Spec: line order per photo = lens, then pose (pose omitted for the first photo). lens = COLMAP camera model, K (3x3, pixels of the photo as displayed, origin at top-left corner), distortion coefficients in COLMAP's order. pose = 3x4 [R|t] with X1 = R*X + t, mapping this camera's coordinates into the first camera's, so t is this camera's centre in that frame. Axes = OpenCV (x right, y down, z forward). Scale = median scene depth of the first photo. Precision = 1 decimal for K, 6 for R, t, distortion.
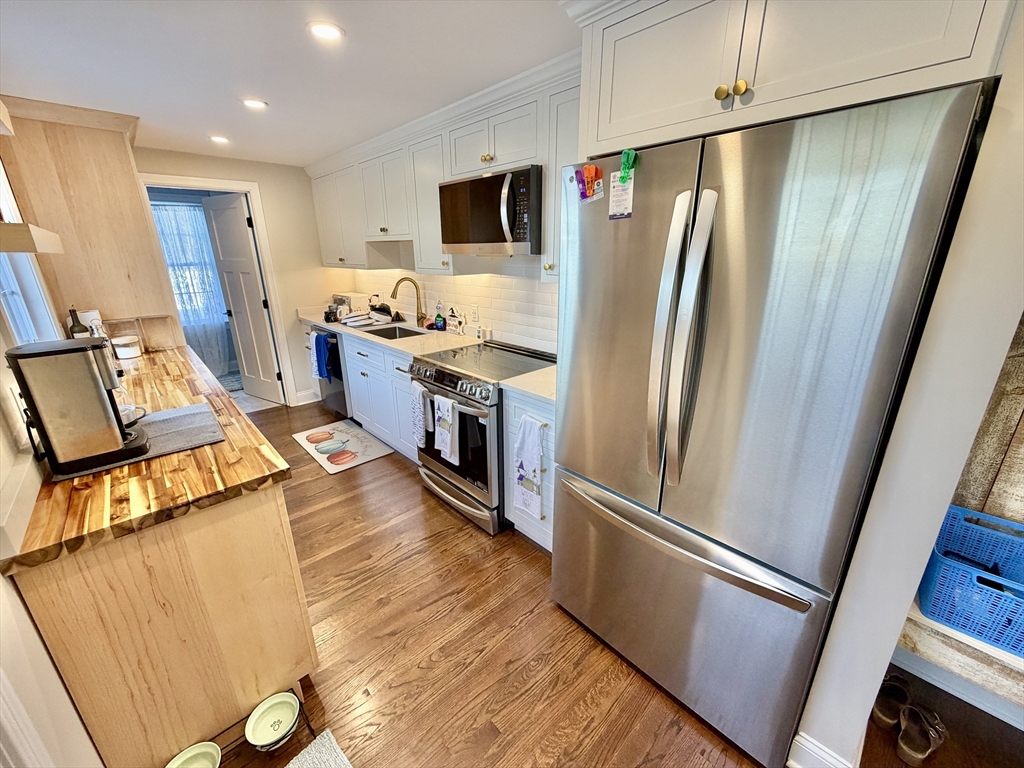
lens RADIAL K [[407.7, 0, 510.2], [0, 407.7, 382.7], [0, 0, 1]] dist [0.002697, -0.000361]
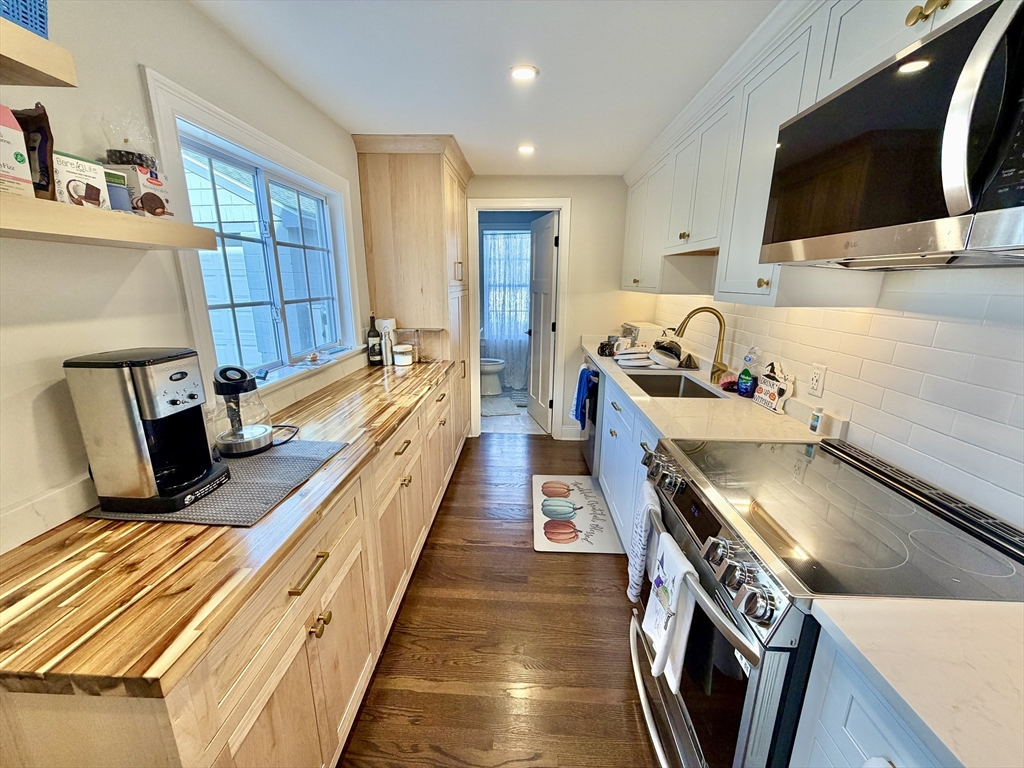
lens RADIAL K [[407.7, 0, 510.2], [0, 407.7, 382.7], [0, 0, 1]] dist [0.002697, -0.000361]
pose [[0.701471, 0.185043, -0.688257, -0.001688], [-0.232338, 0.972324, 0.024618, -0.084731], [0.673764, 0.142640, 0.725049, 0.338427]]
